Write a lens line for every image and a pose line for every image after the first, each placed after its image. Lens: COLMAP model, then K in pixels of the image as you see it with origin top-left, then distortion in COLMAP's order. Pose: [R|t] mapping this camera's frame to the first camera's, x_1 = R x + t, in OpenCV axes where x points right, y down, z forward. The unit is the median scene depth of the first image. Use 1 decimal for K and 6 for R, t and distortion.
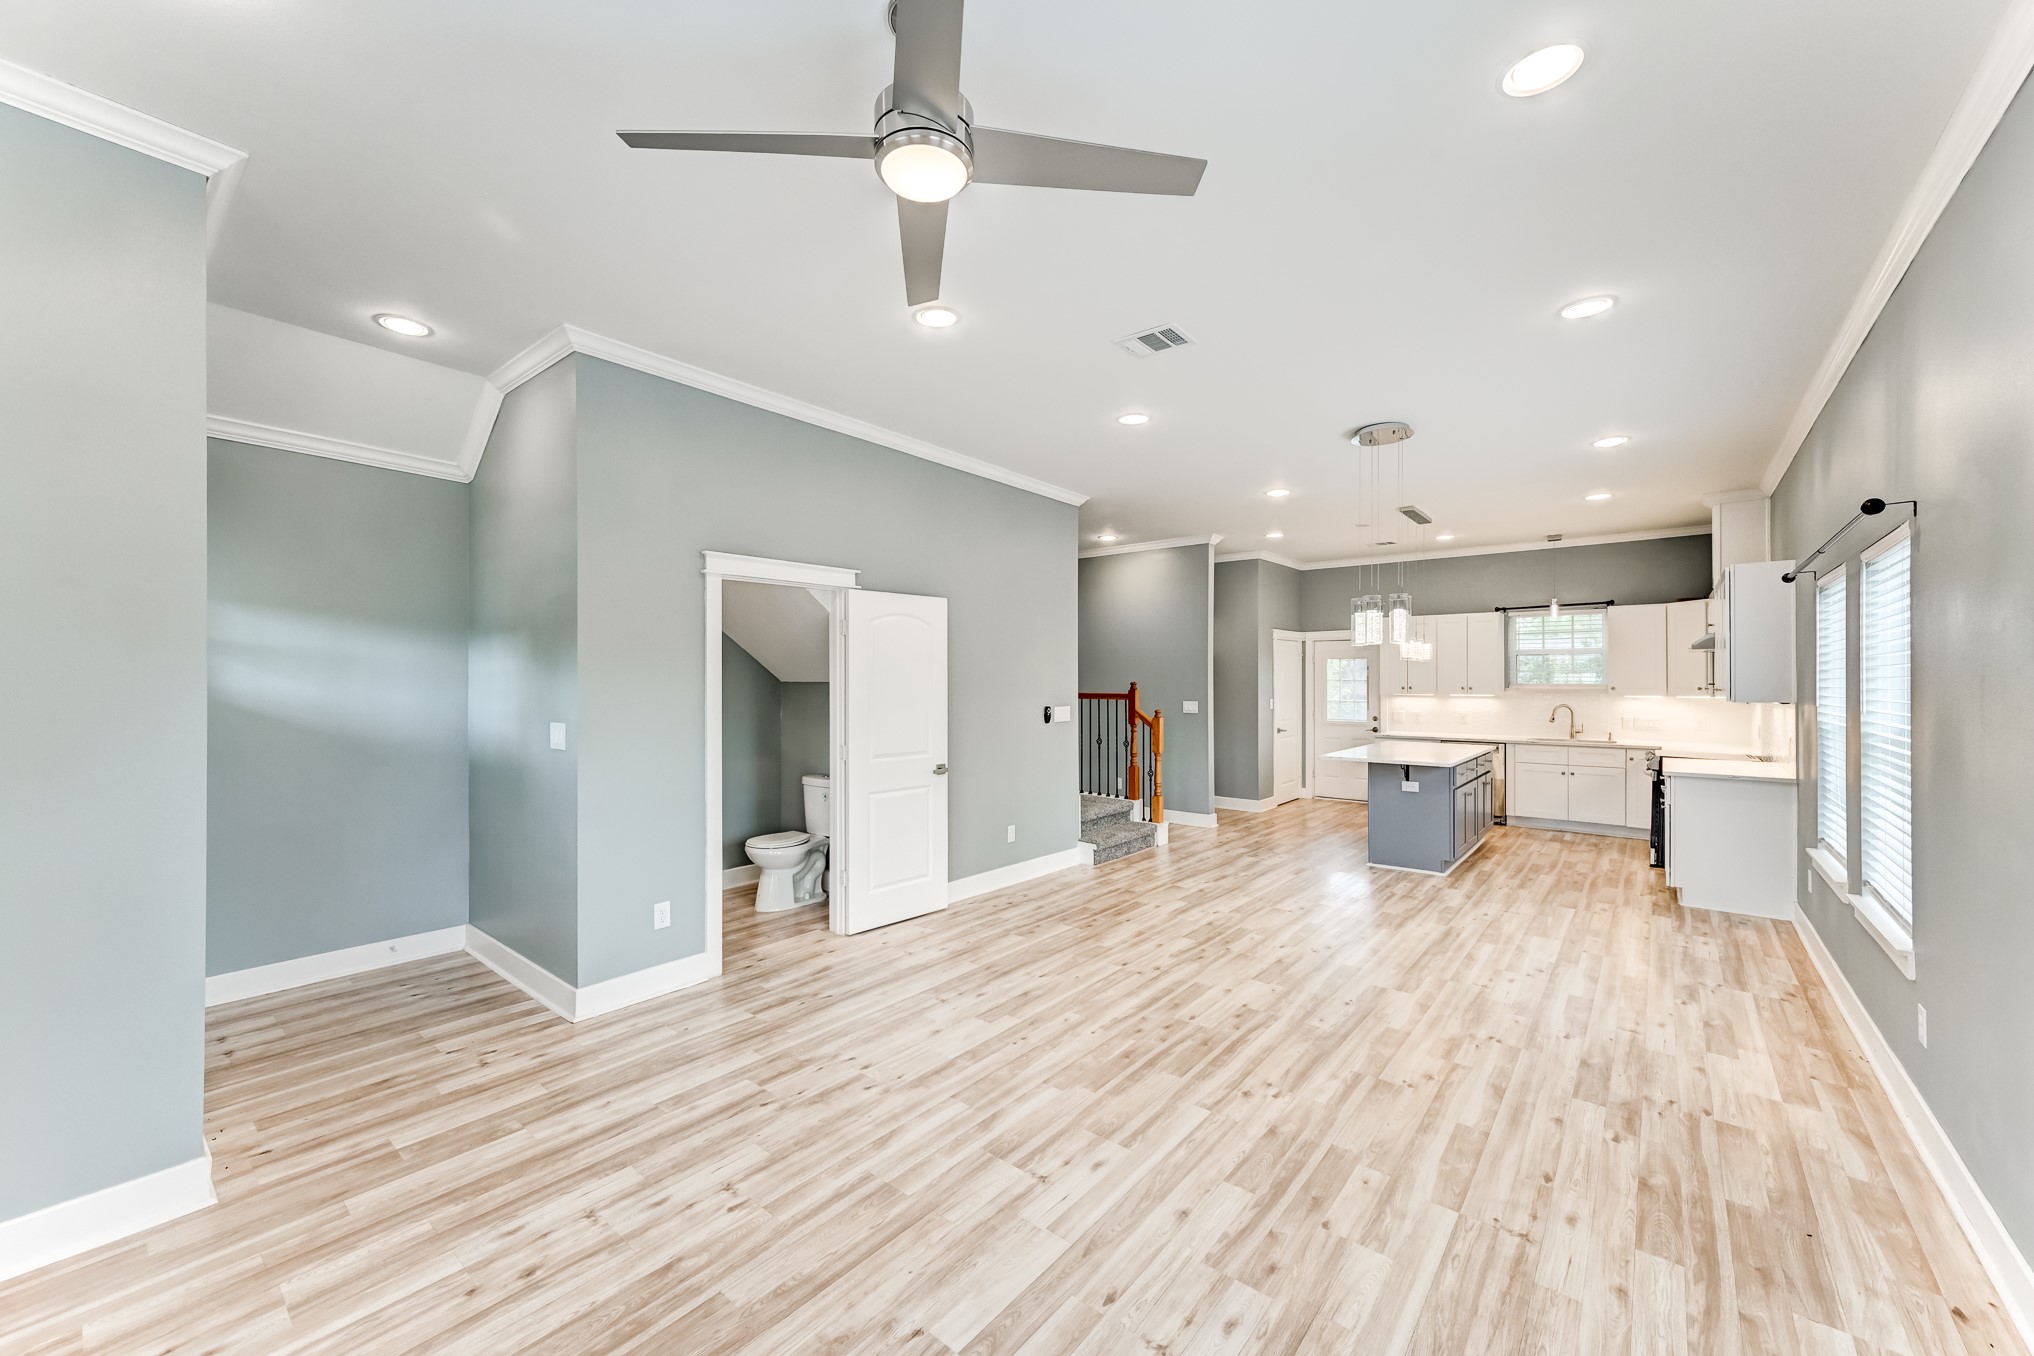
lens RADIAL K [[783.5, 0, 1014.0], [0, 783.5, 678.6], [0, 0, 1]] dist [0.007860, 0.000656]
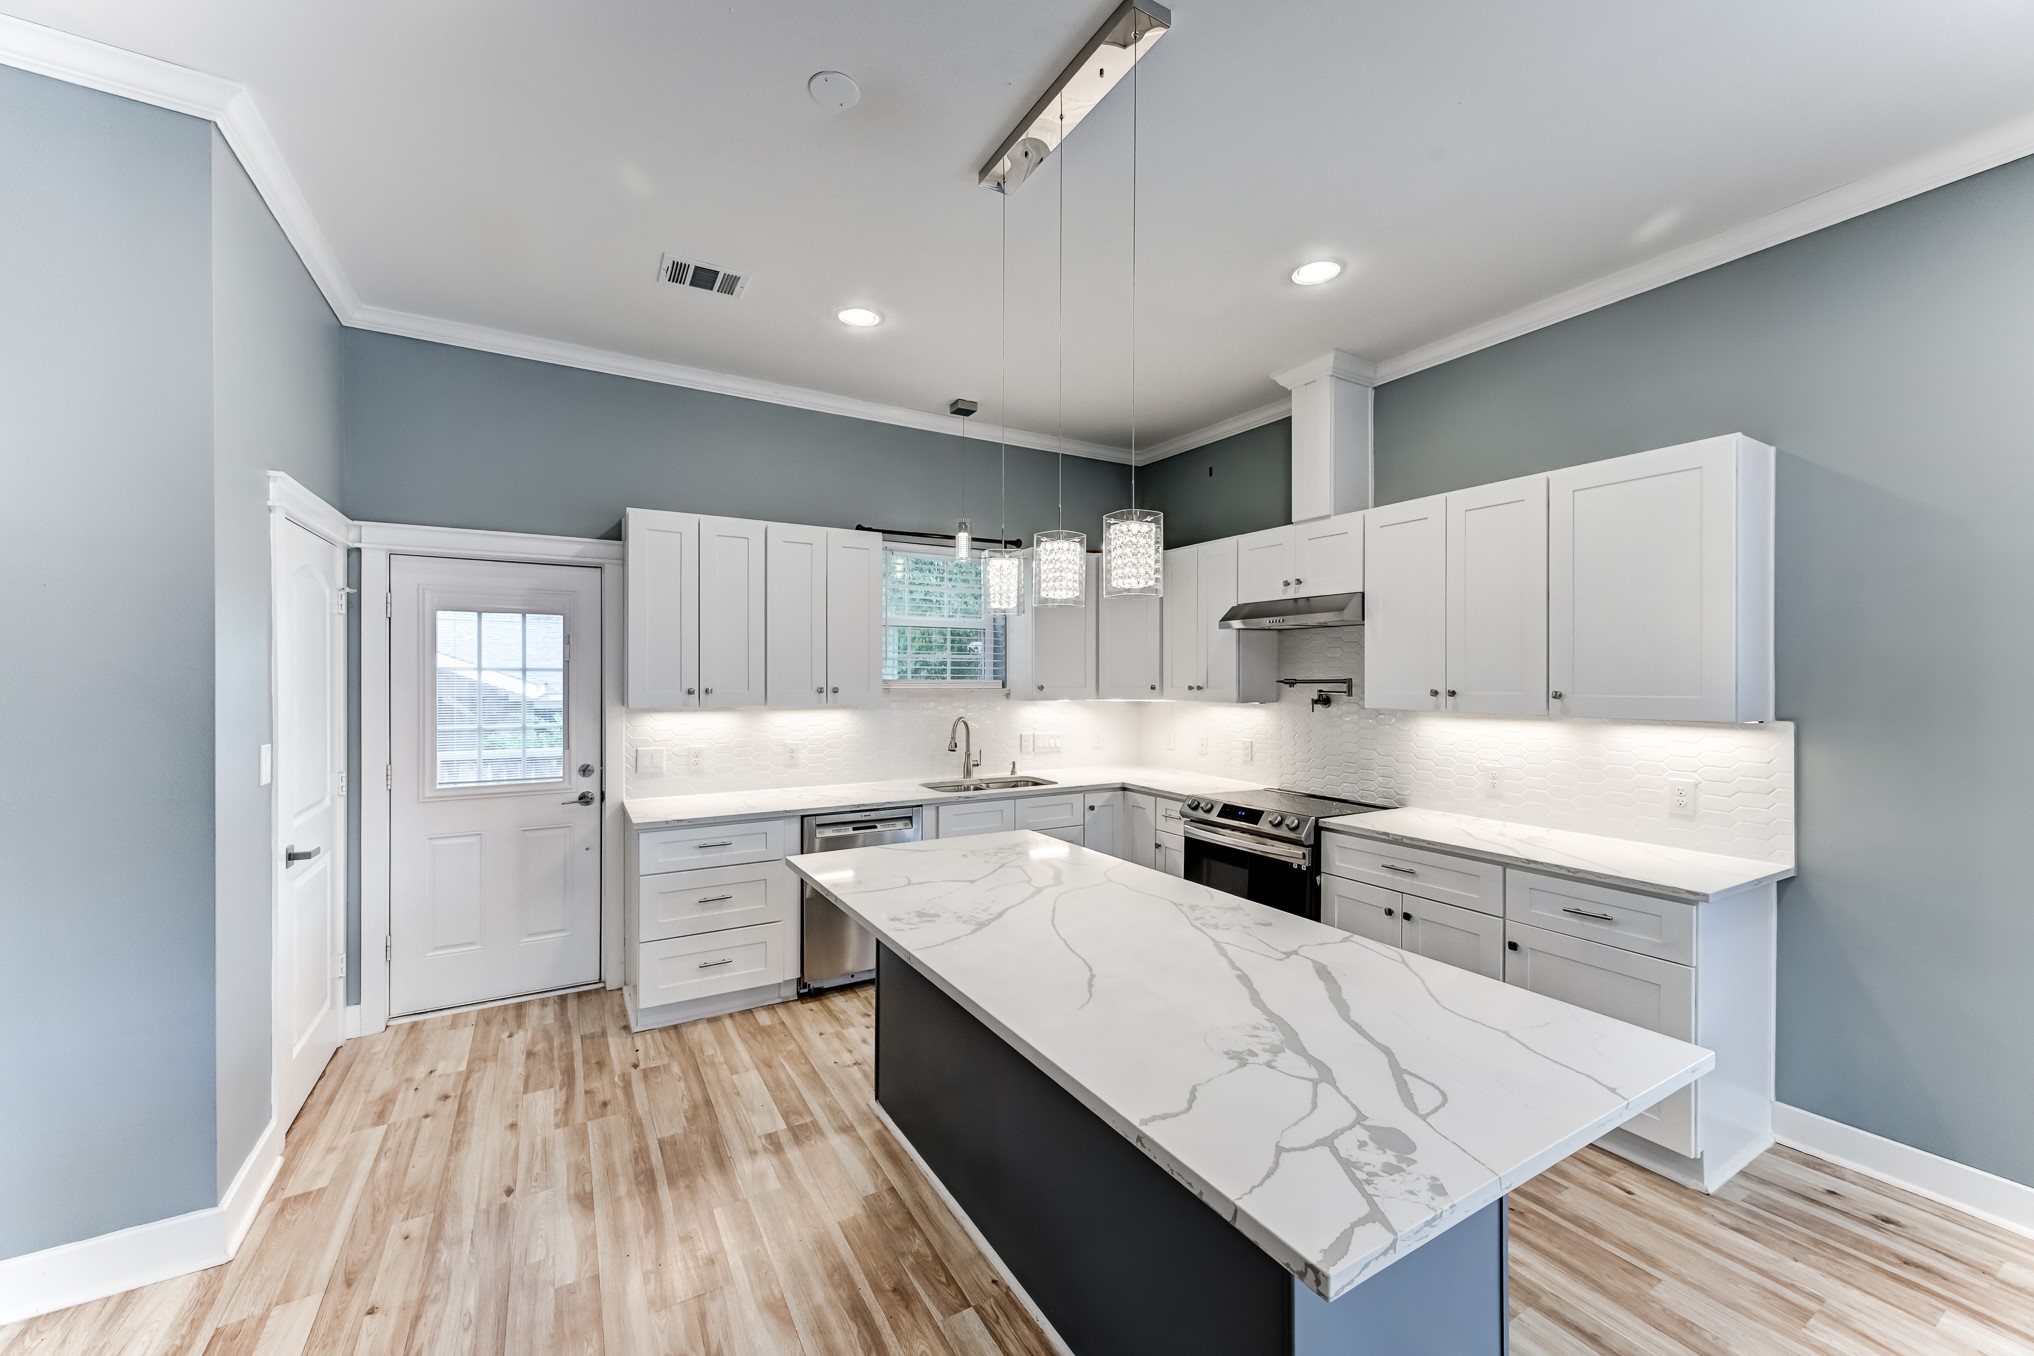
lens RADIAL K [[783.5, 0, 1014.0], [0, 783.5, 678.6], [0, 0, 1]] dist [0.007860, 0.000656]
pose [[0.344346, -0.004360, 0.938833, 0.450107], [-0.006790, 0.999951, 0.007135, 0.003725], [-0.938818, -0.008832, 0.344300, 1.792659]]
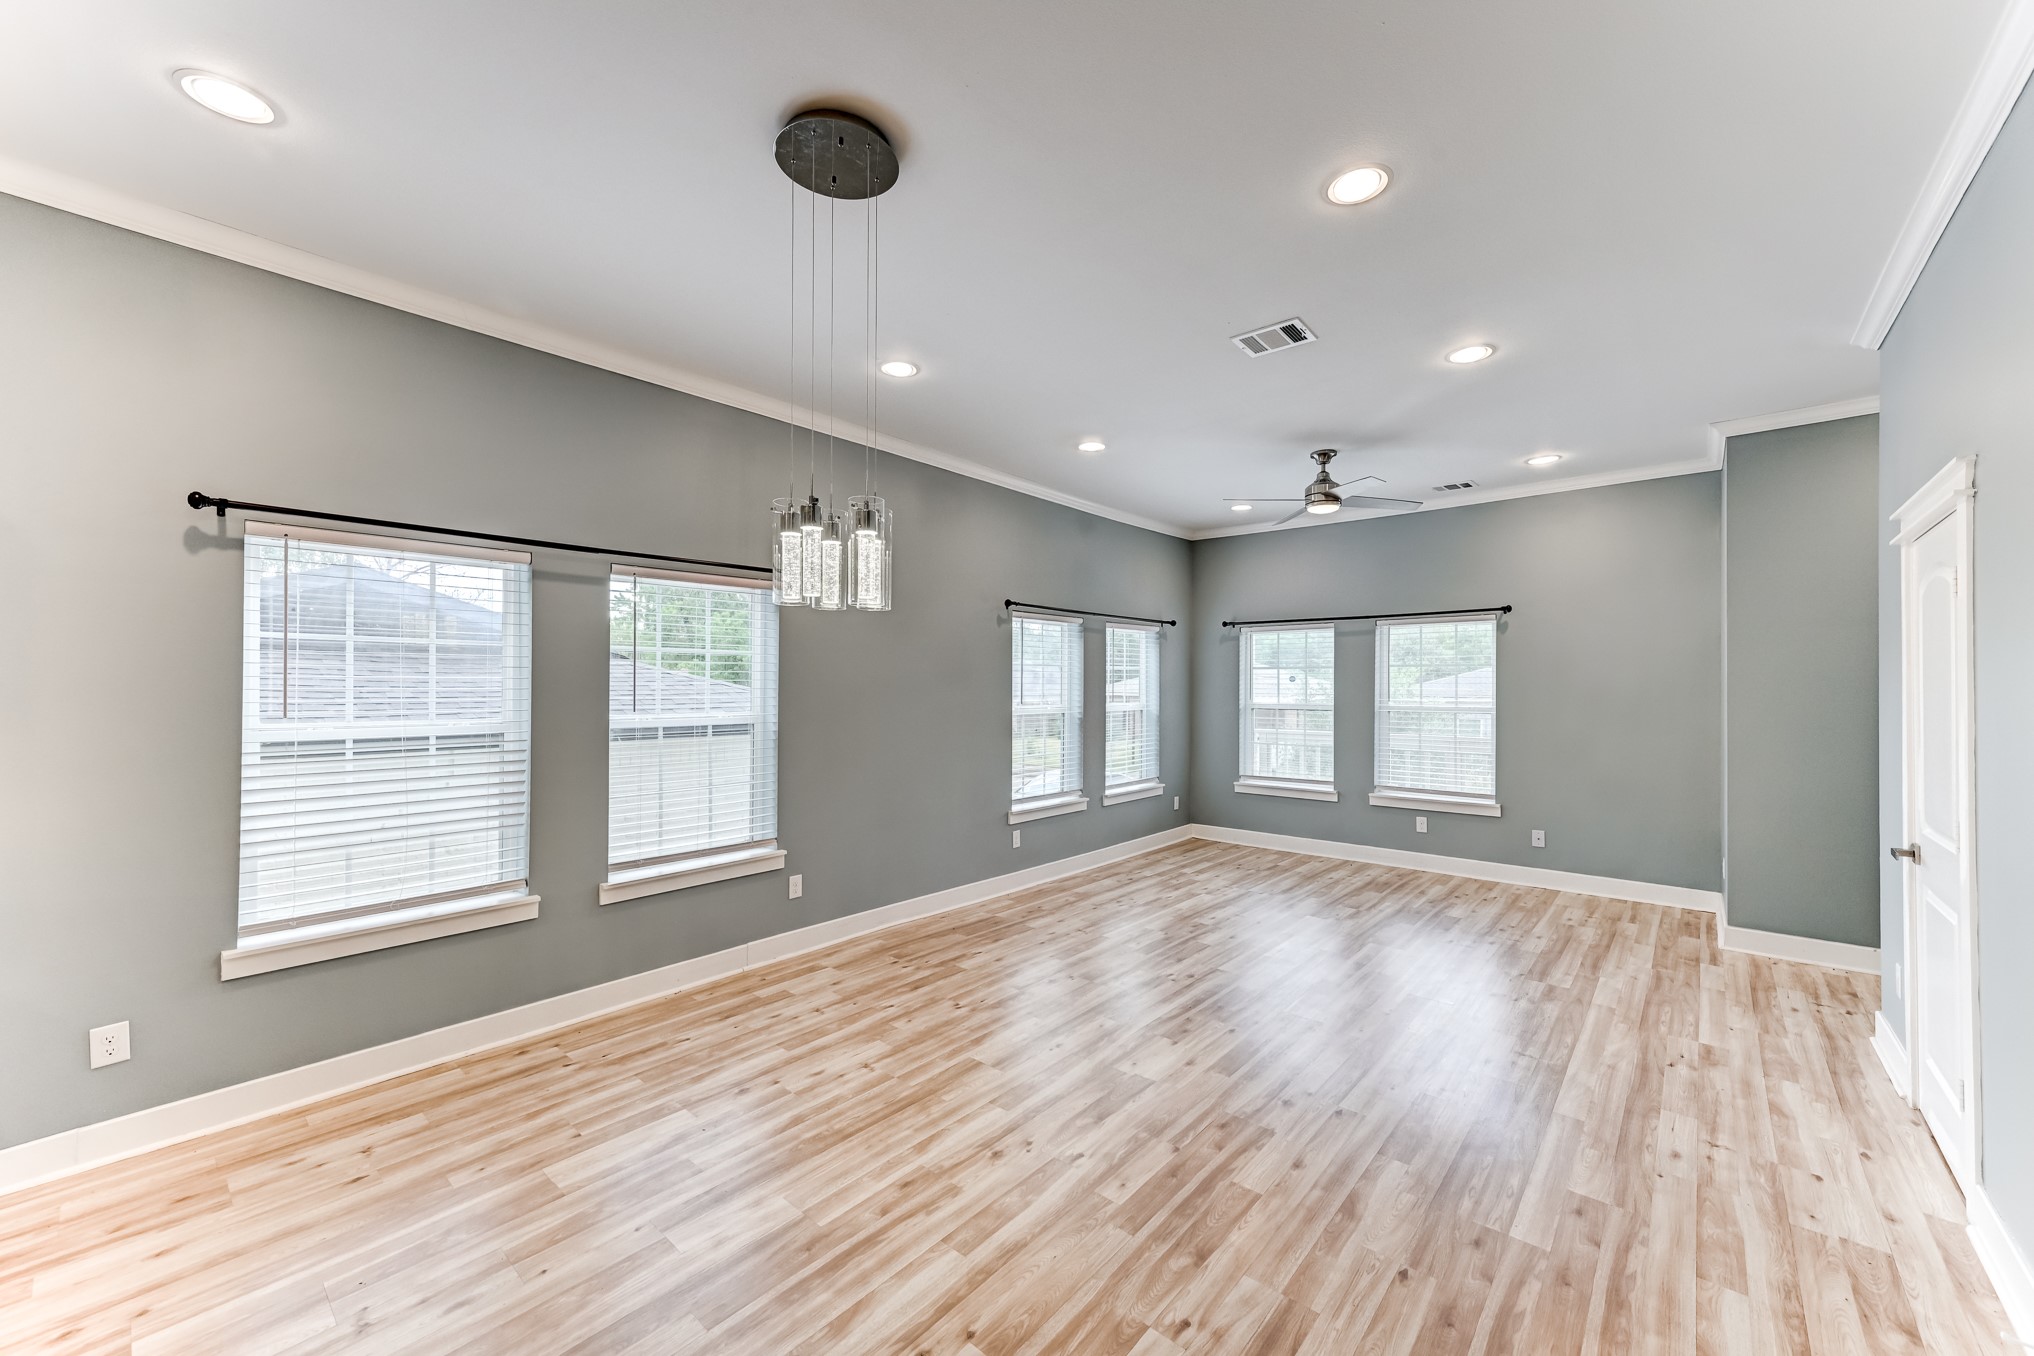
lens RADIAL K [[783.5, 0, 1014.0], [0, 783.5, 678.6], [0, 0, 1]] dist [0.007860, 0.000656]
pose [[-0.999573, -0.006184, 0.028570, 0.460439], [-0.006461, 0.999933, -0.009615, 0.004764], [-0.028508, -0.009795, -0.999546, 1.933194]]
